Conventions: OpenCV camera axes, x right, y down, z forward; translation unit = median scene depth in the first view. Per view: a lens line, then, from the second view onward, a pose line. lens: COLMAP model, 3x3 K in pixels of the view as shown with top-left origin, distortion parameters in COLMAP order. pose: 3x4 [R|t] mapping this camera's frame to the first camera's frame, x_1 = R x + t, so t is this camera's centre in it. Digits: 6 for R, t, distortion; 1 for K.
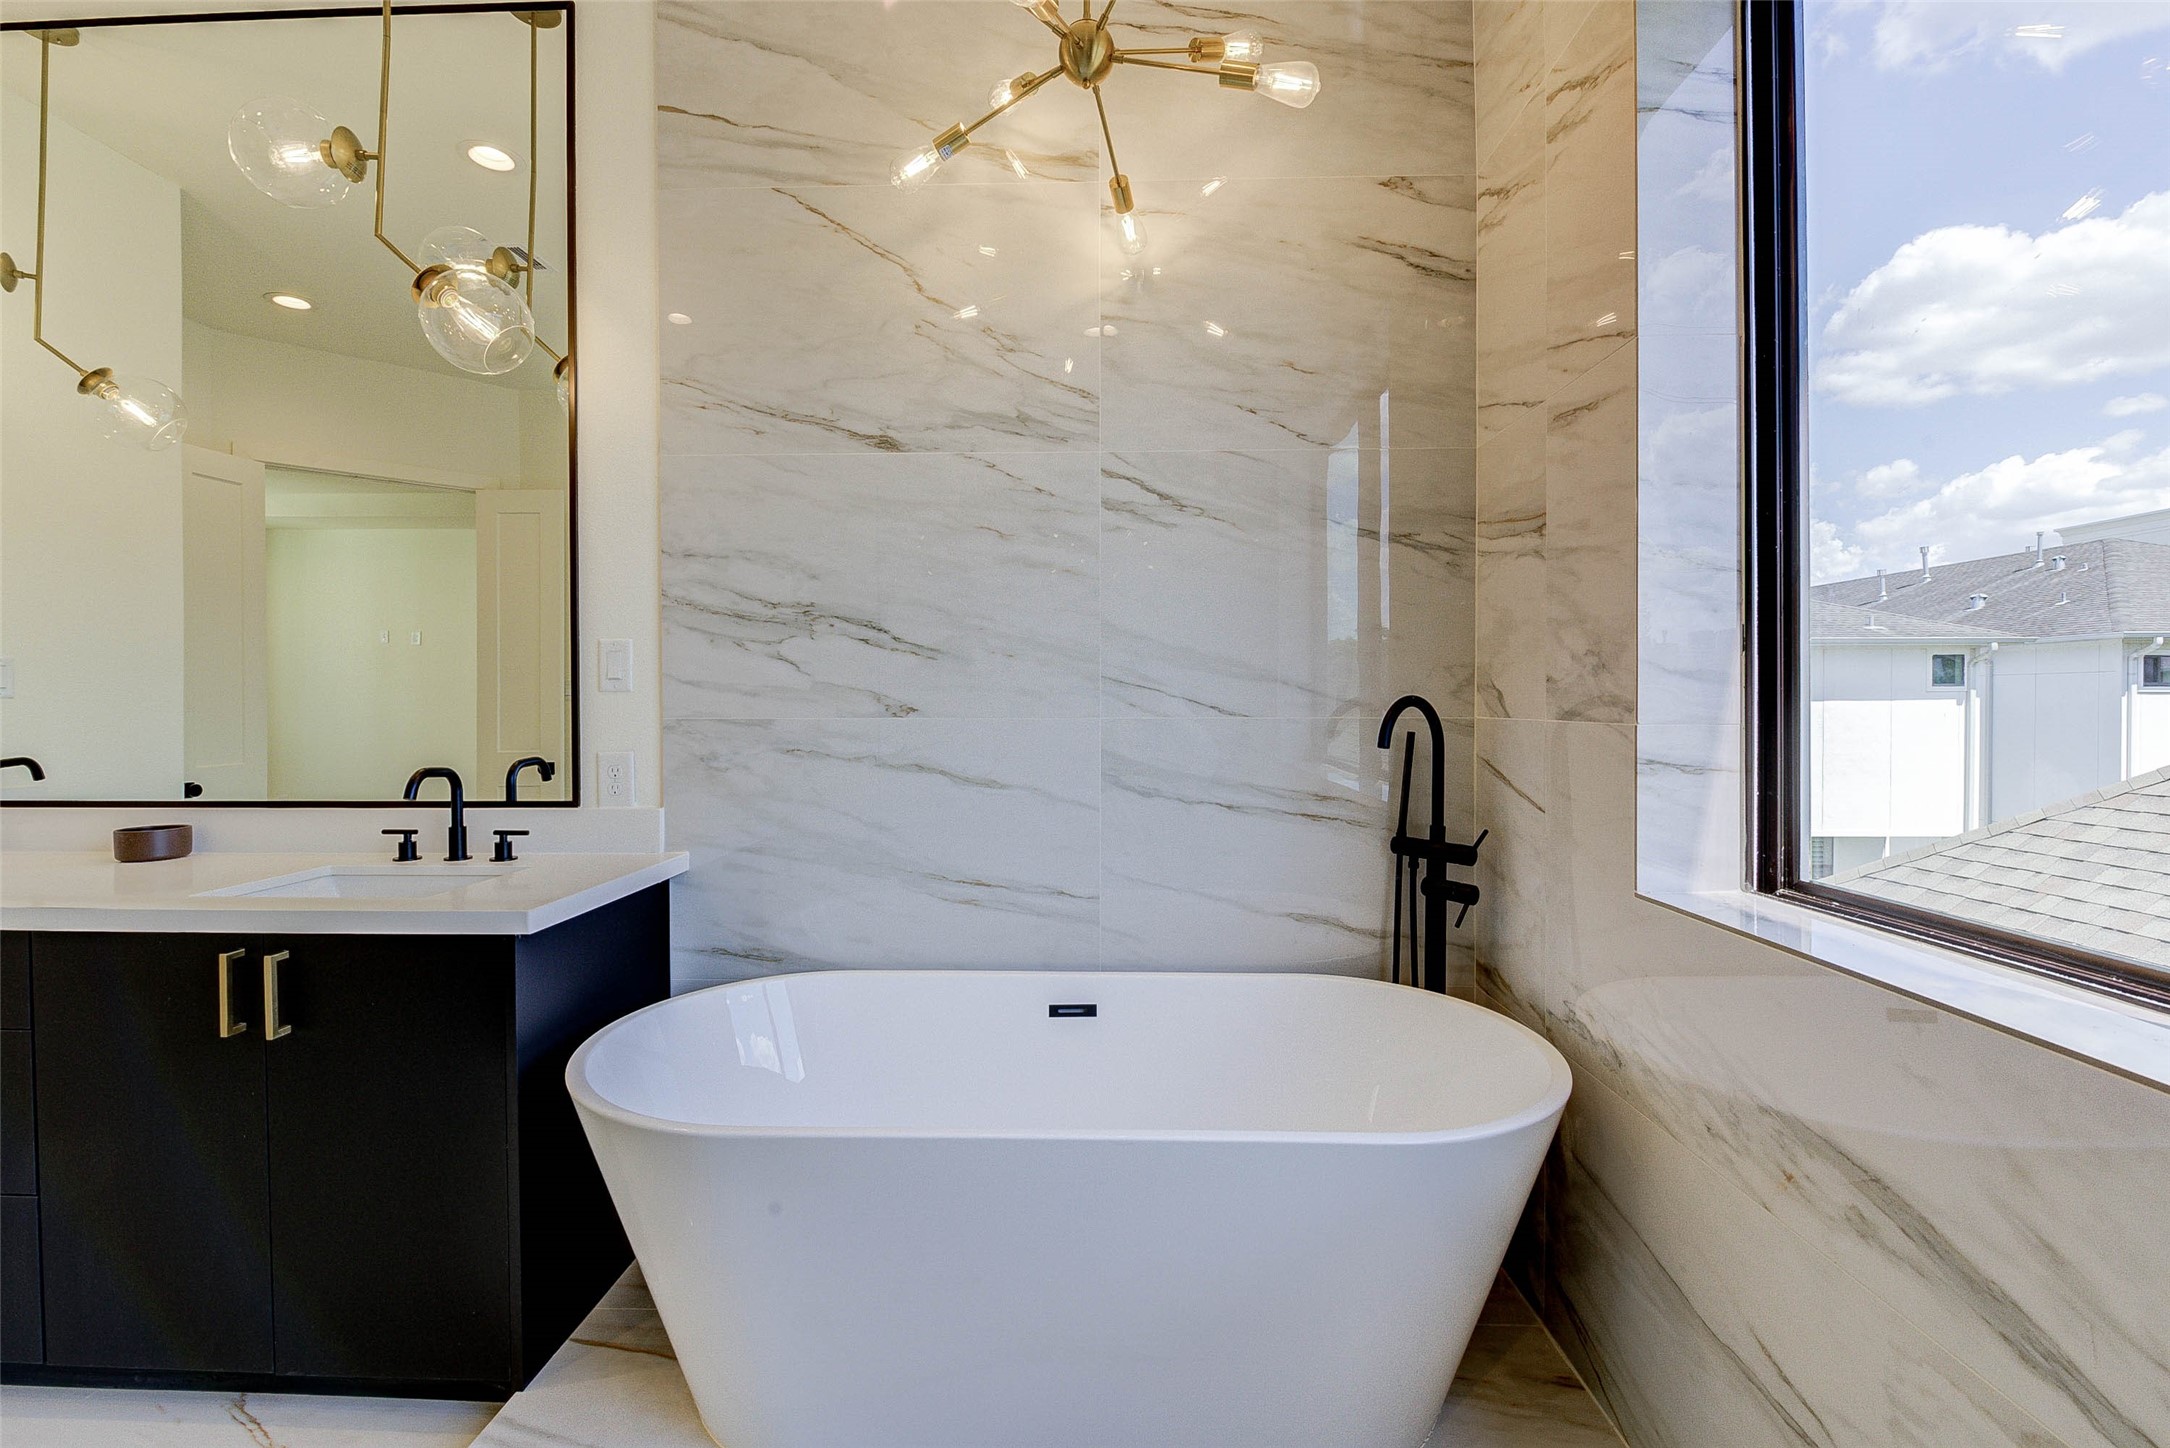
lens RADIAL K [[947.1, 0, 1076.3], [0, 947.1, 713.0], [0, 0, 1]] dist [0.008135, -0.007989]
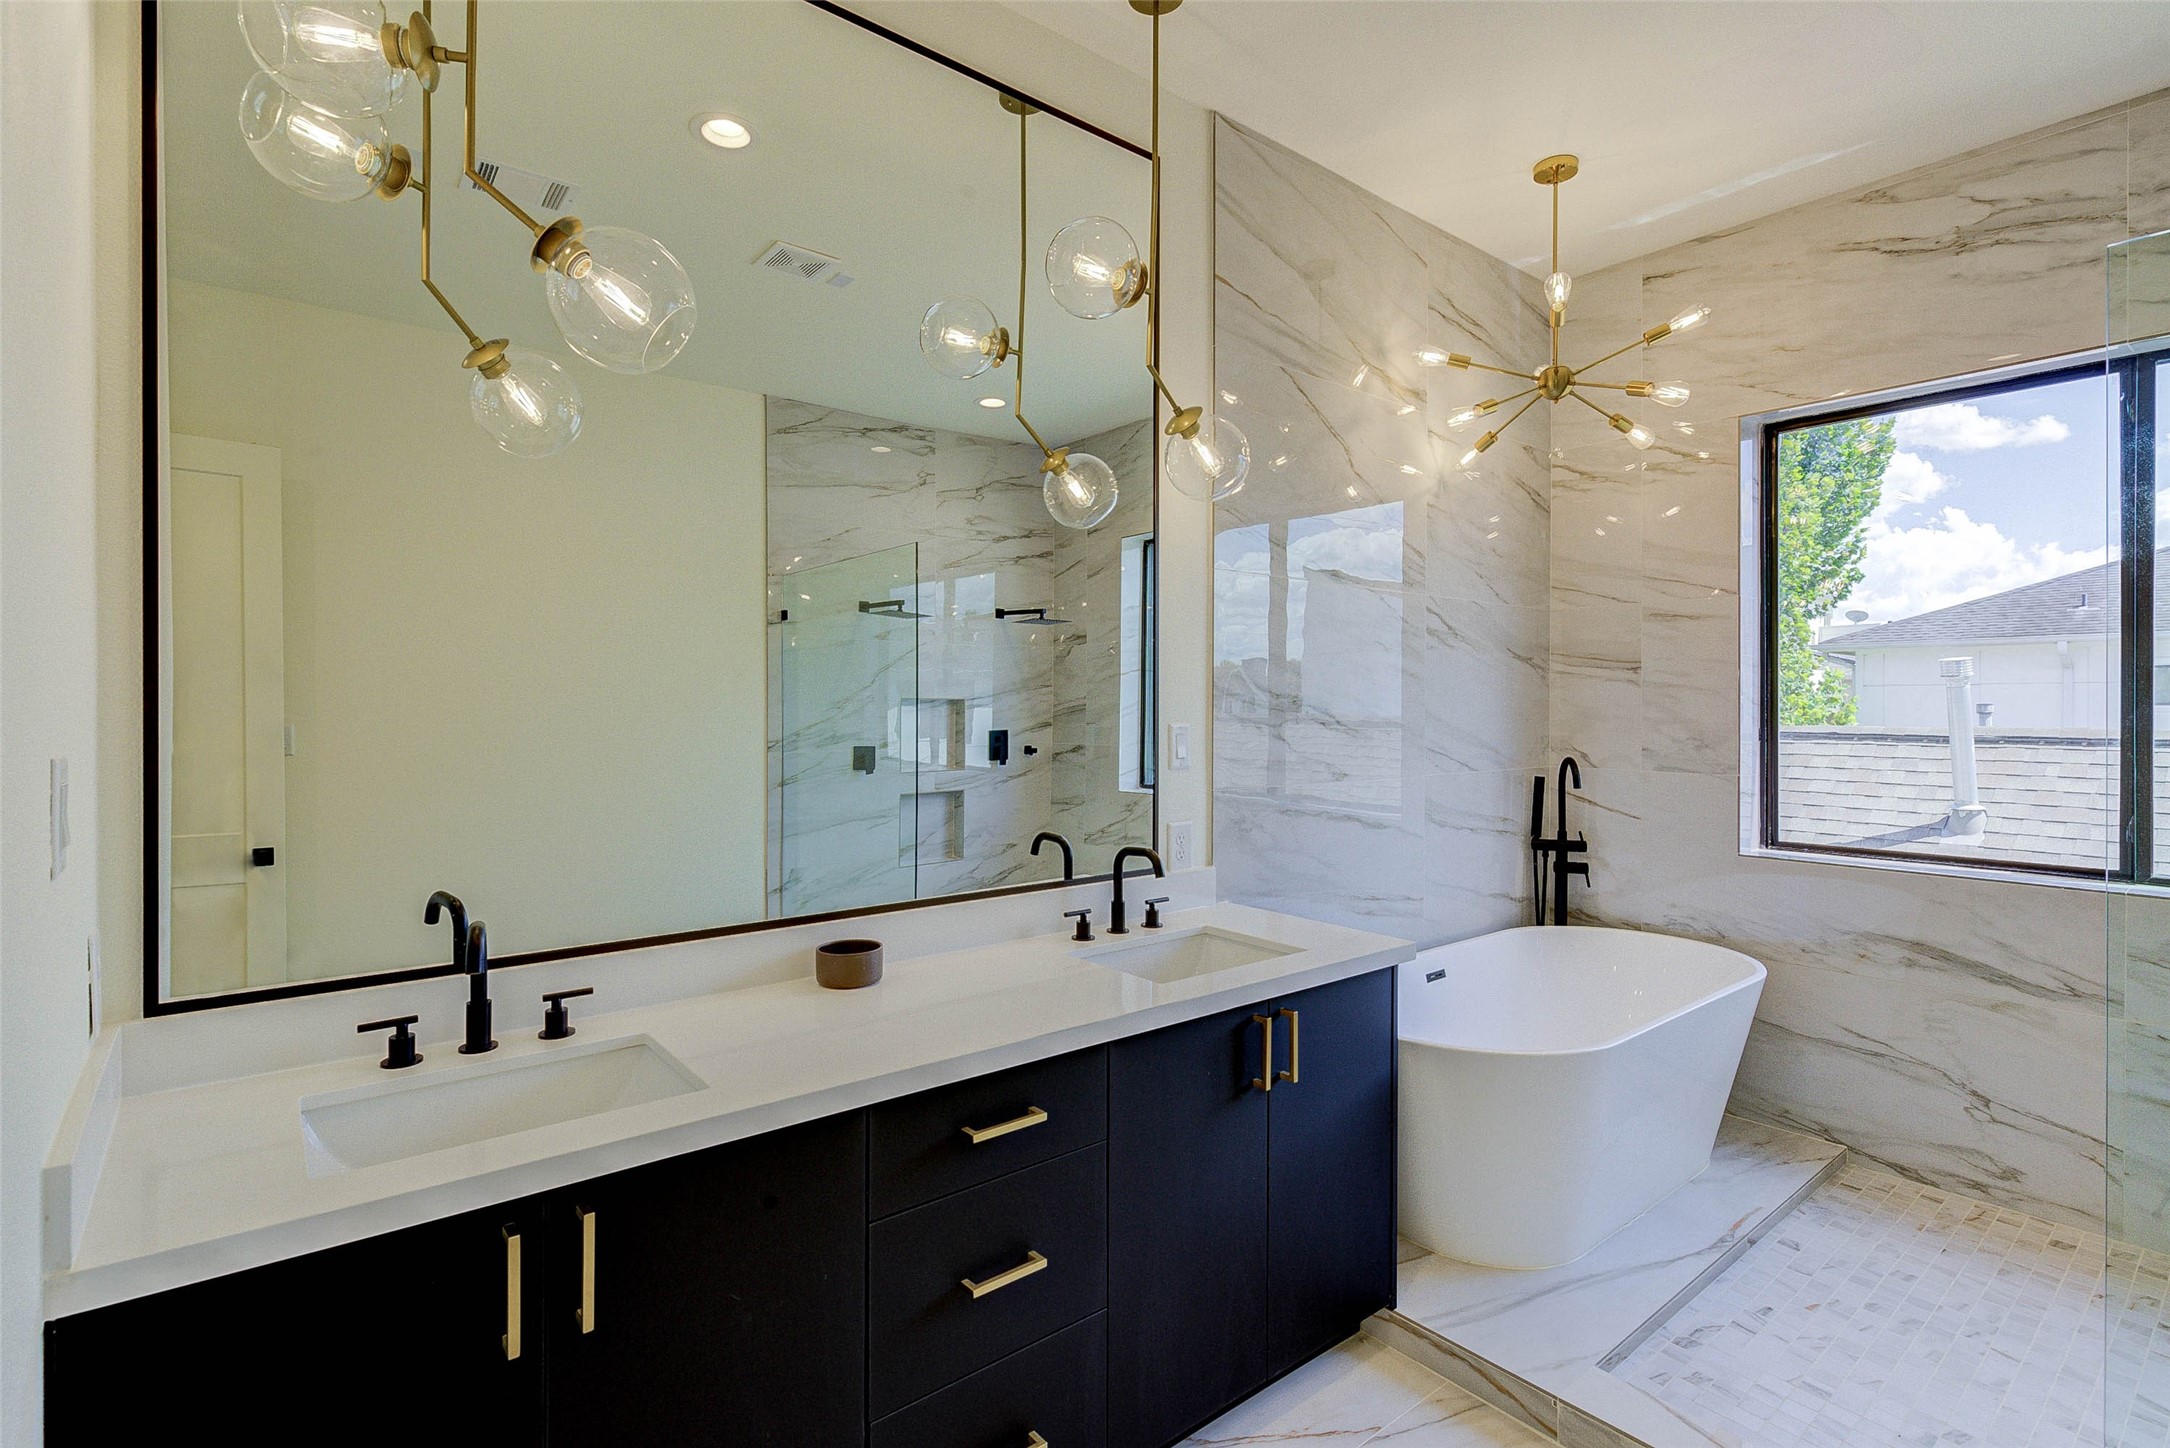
lens RADIAL K [[1034.0, 0, 1064.9], [0, 1034.0, 709.1], [0, 0, 1]] dist [0.015979, -0.006888]
pose [[0.756751, 0.000327, 0.653704, -1.461619], [0.006202, 0.999951, -0.007679, -0.089735], [-0.653674, 0.009865, 0.756712, 0.150644]]
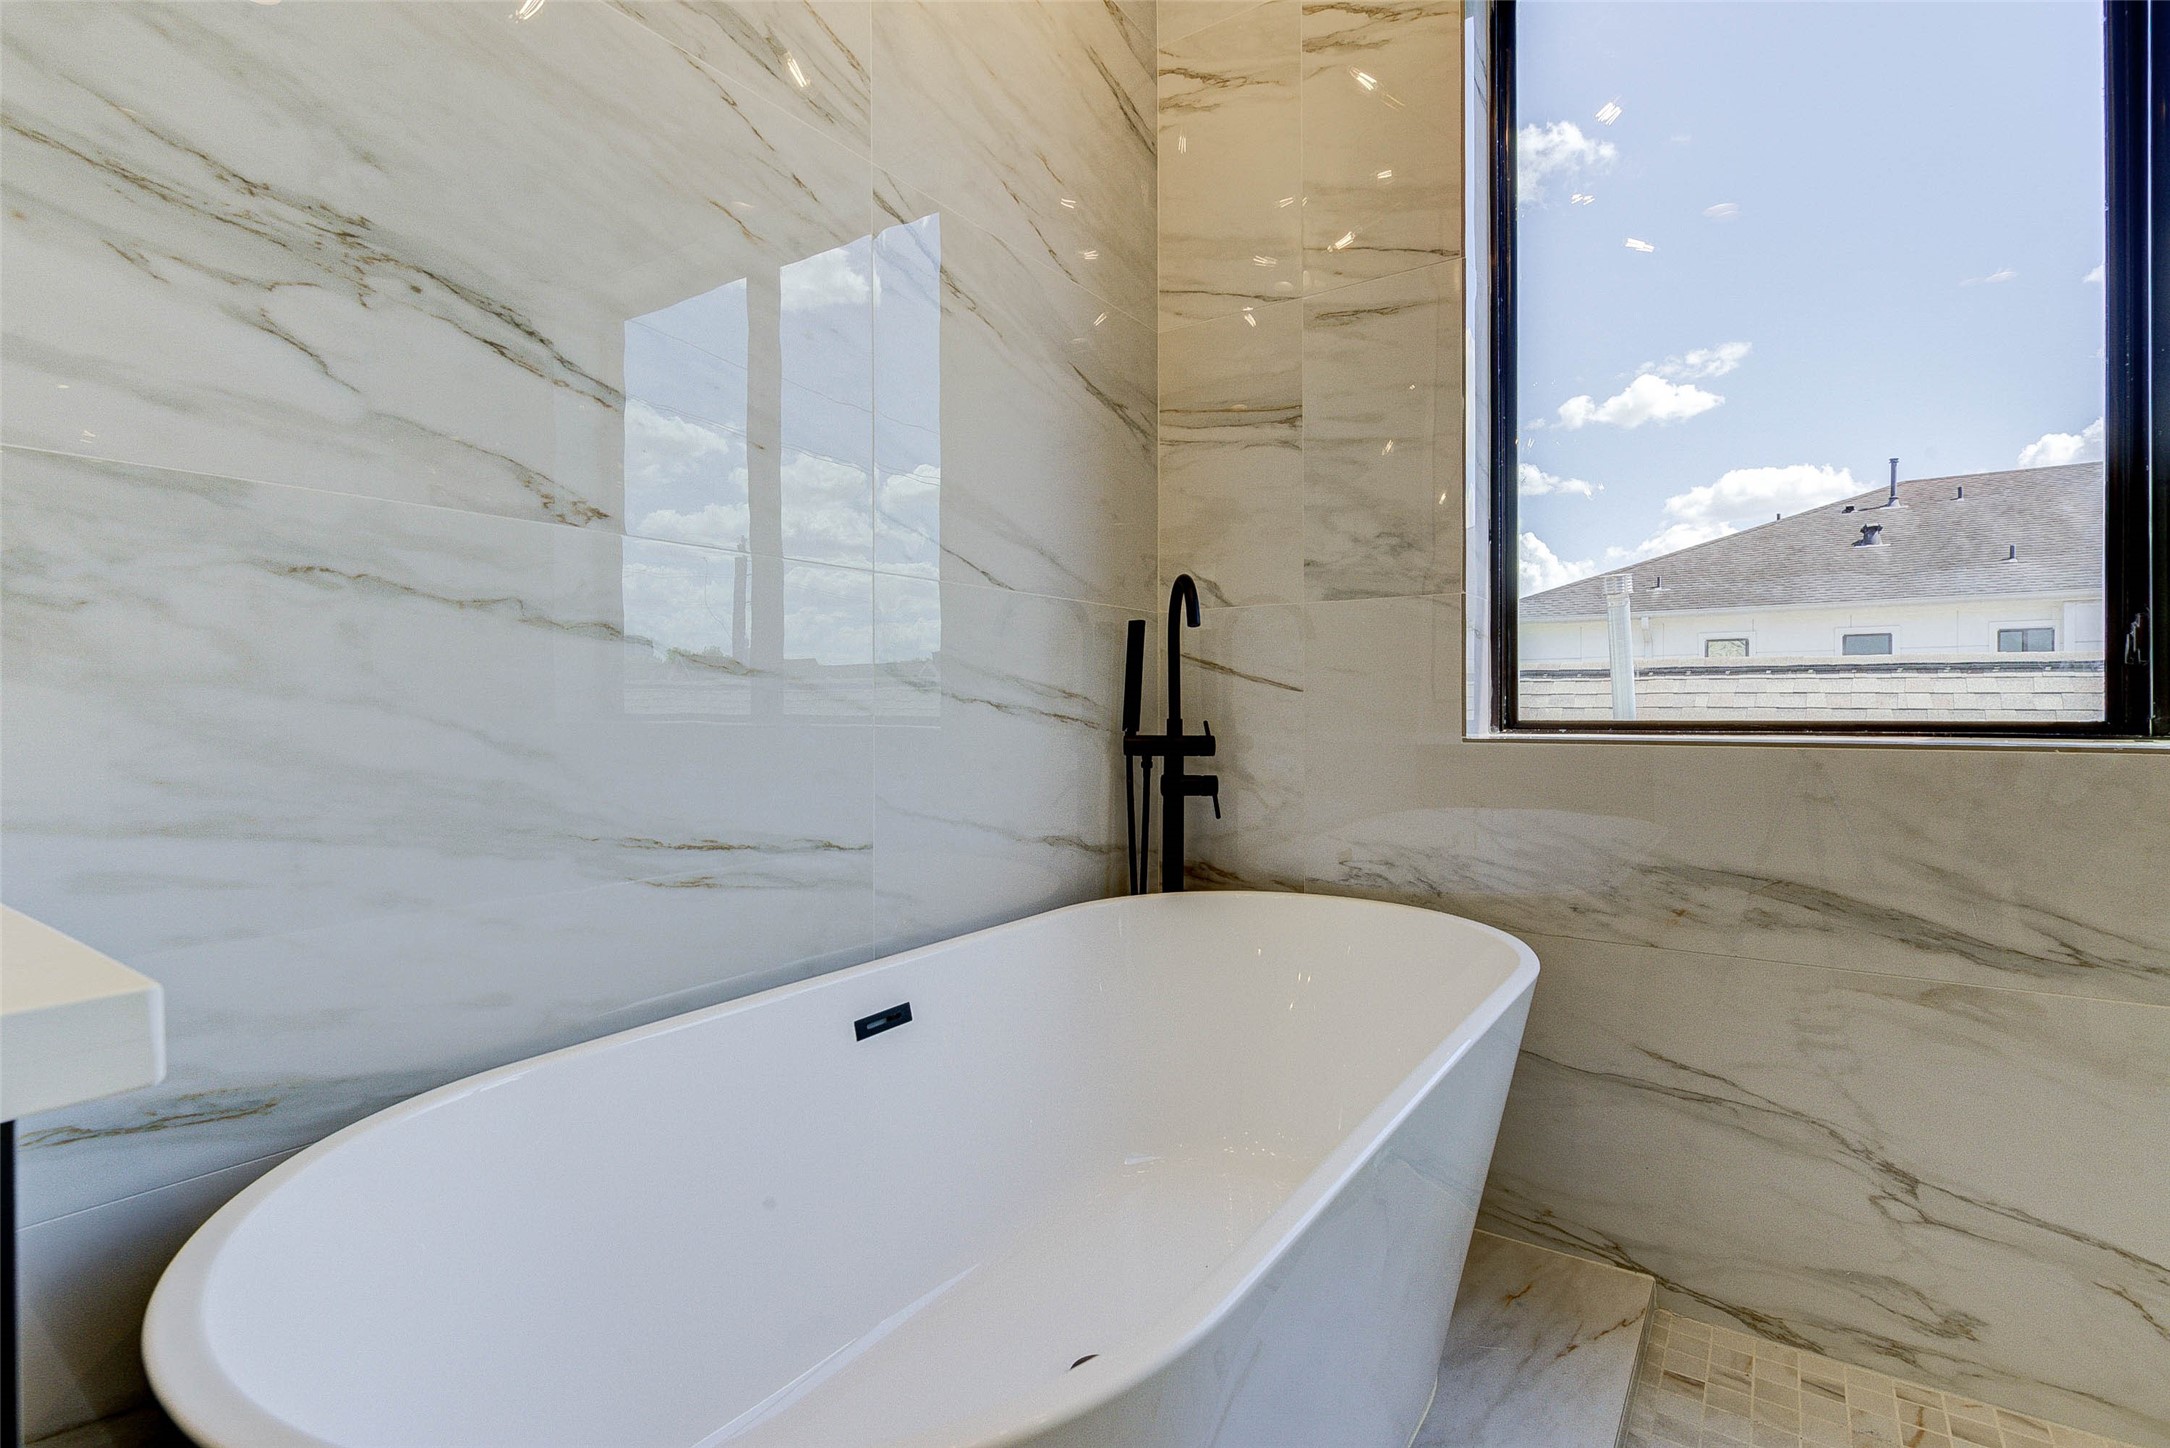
lens RADIAL K [[1034.0, 0, 1078.3], [0, 1034.0, 713.6], [0, 0, 1]] dist [0.015979, -0.006888]
pose [[0.535113, -0.005641, 0.844761, -0.509528], [0.013093, 0.999913, -0.001617, 0.108130], [-0.844679, 0.011926, 0.535141, 0.503584]]
